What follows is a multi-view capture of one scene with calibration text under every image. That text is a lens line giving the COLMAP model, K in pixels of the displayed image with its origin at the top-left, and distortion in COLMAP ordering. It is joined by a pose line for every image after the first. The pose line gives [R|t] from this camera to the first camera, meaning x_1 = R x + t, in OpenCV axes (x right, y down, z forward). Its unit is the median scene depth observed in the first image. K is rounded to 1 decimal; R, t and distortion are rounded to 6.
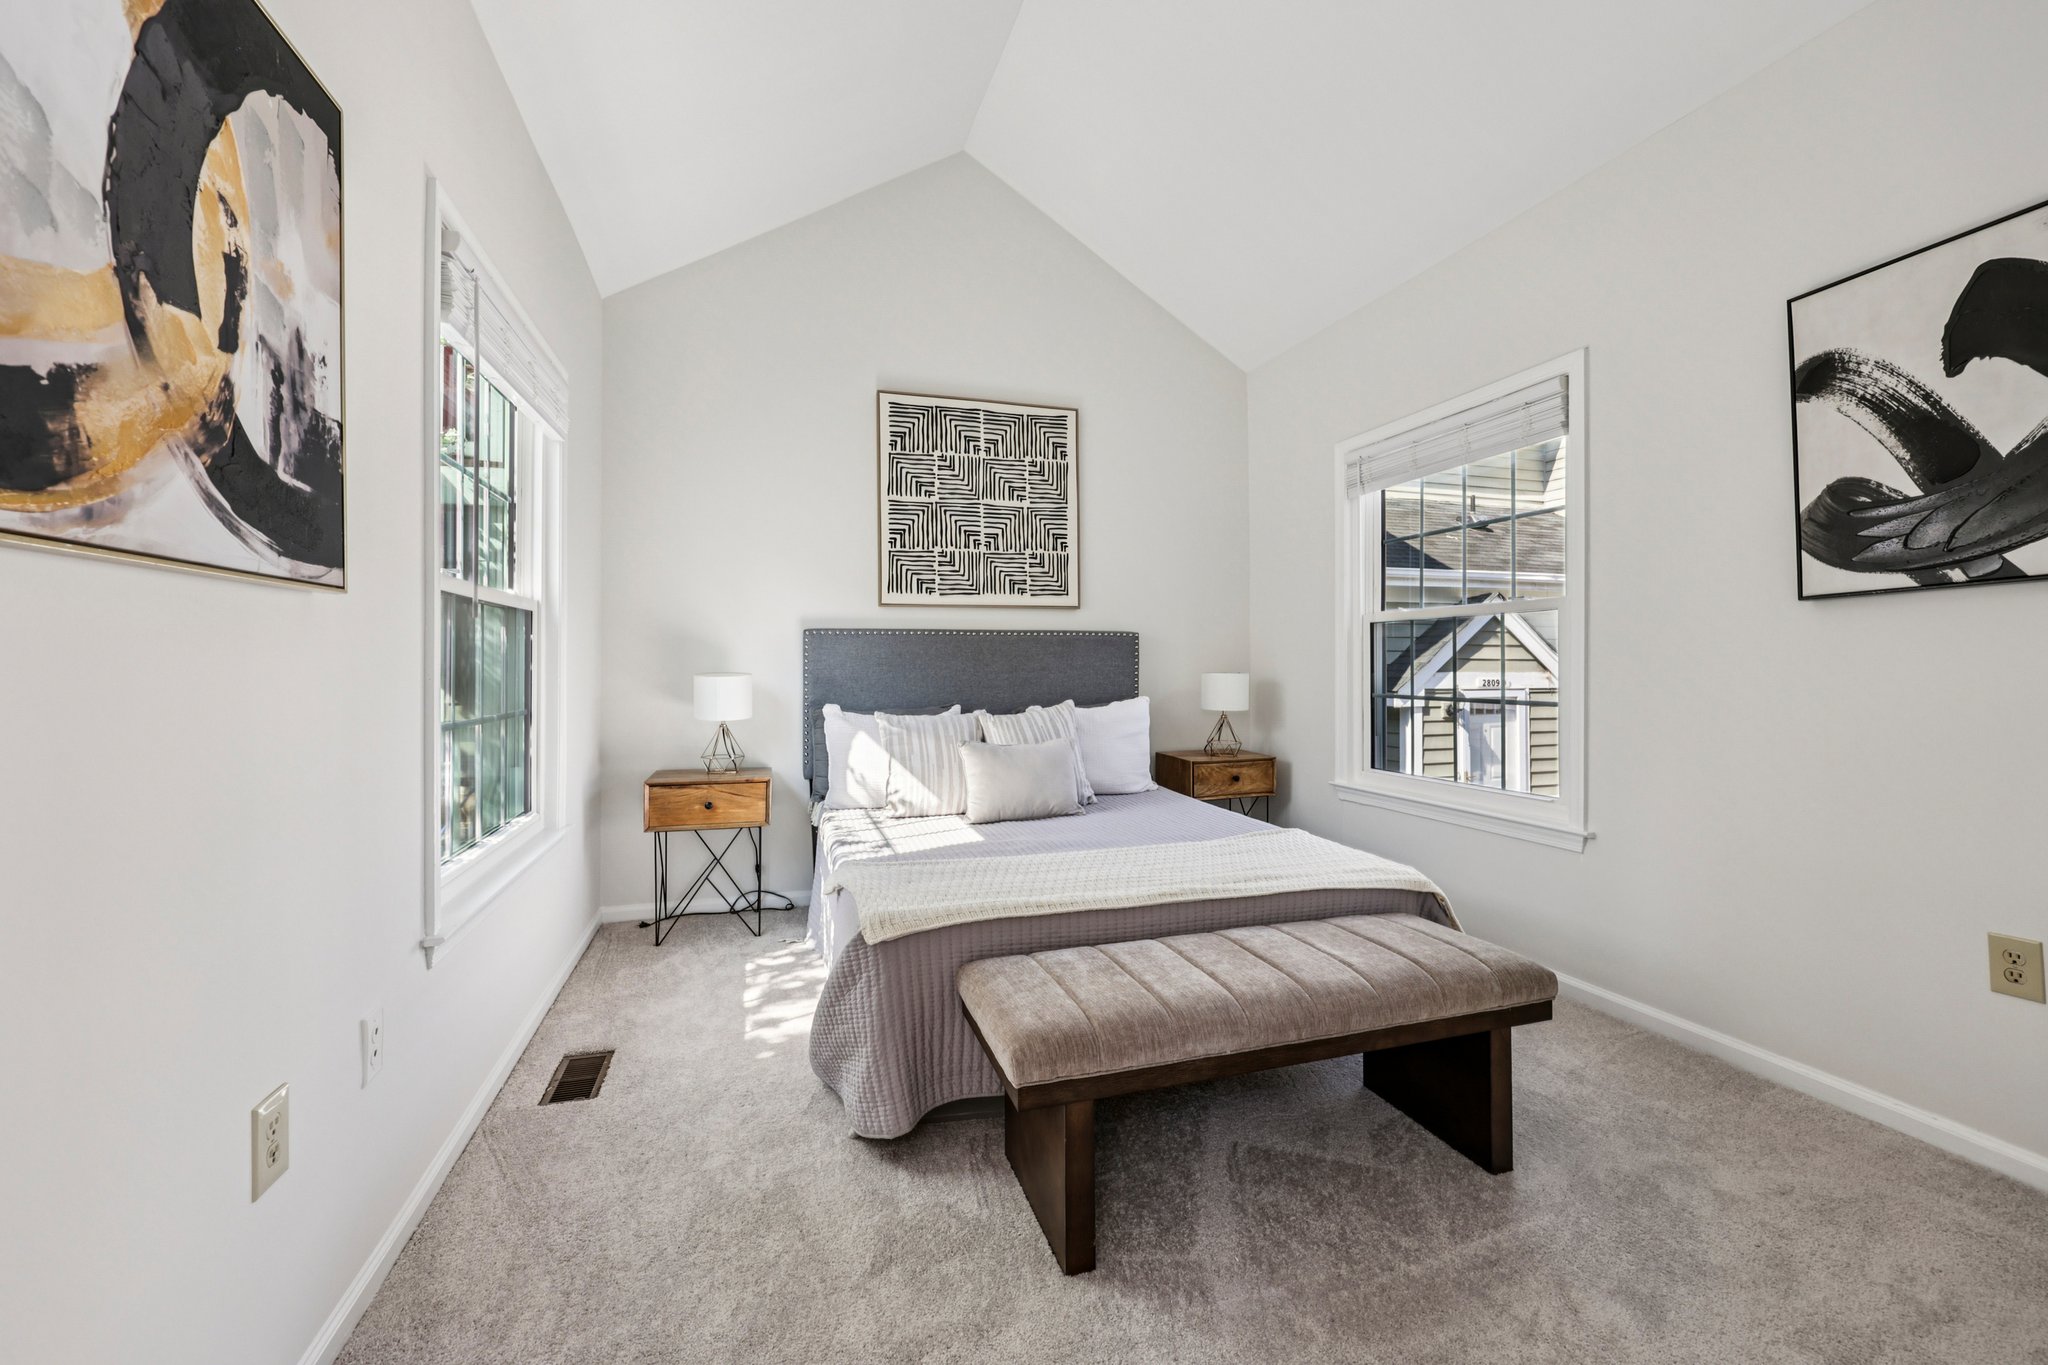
lens RADIAL K [[827.9, 0, 1027.4], [0, 827.9, 657.2], [0, 0, 1]] dist [0.000706, 0.000629]
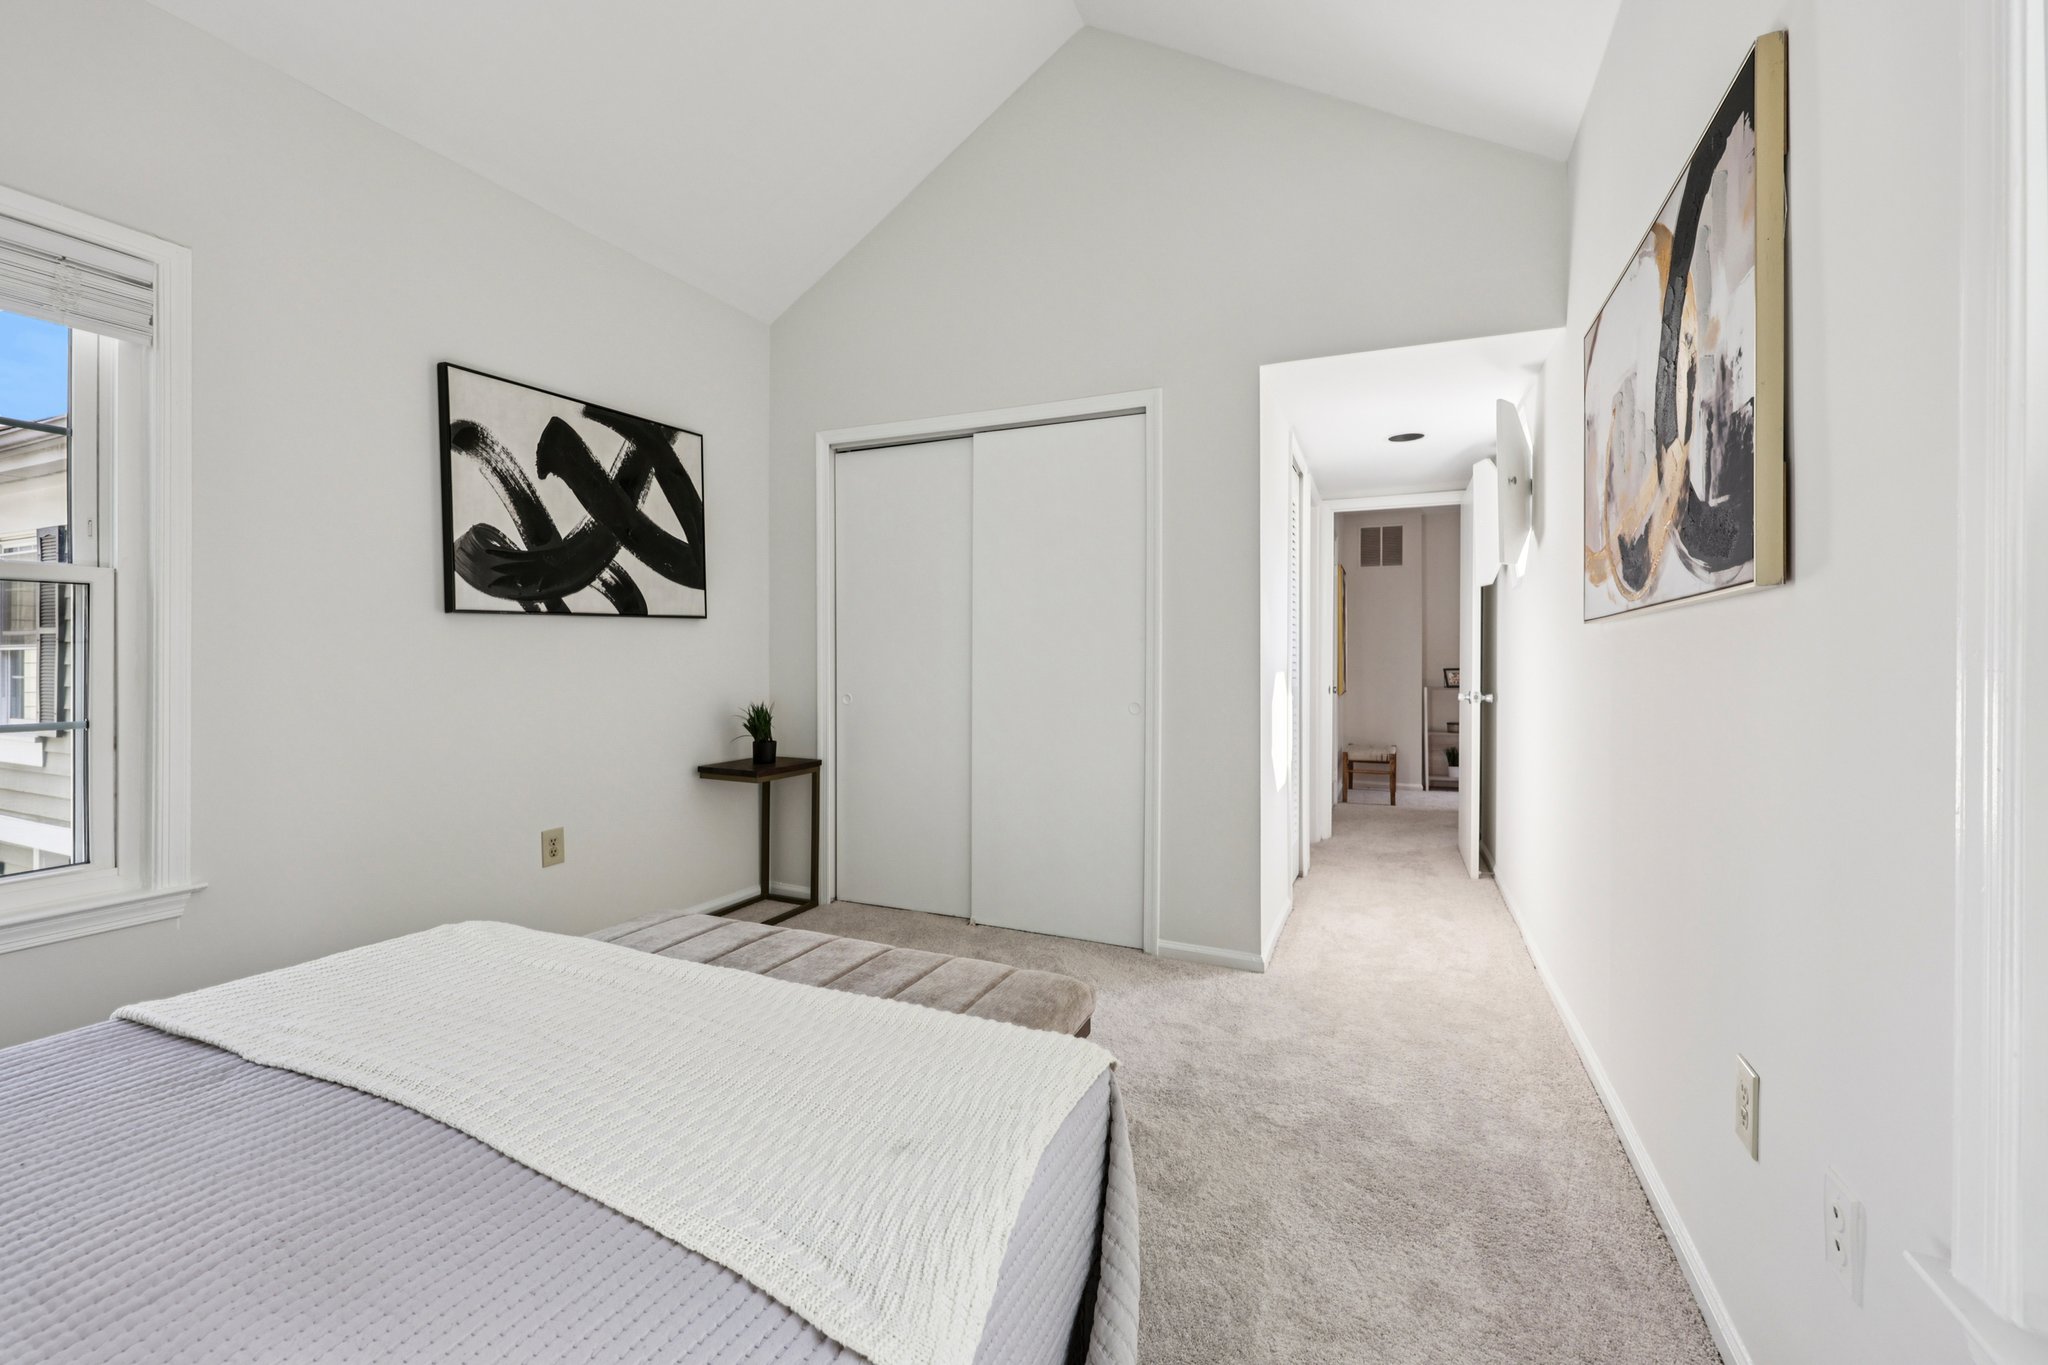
lens RADIAL K [[827.9, 0, 1027.4], [0, 827.9, 657.2], [0, 0, 1]] dist [0.000706, 0.000629]
pose [[-0.749750, 0.002241, 0.661718, -0.573627], [-0.004231, 0.999958, -0.008181, 0.004896], [-0.661708, -0.008934, -0.749708, 1.493560]]
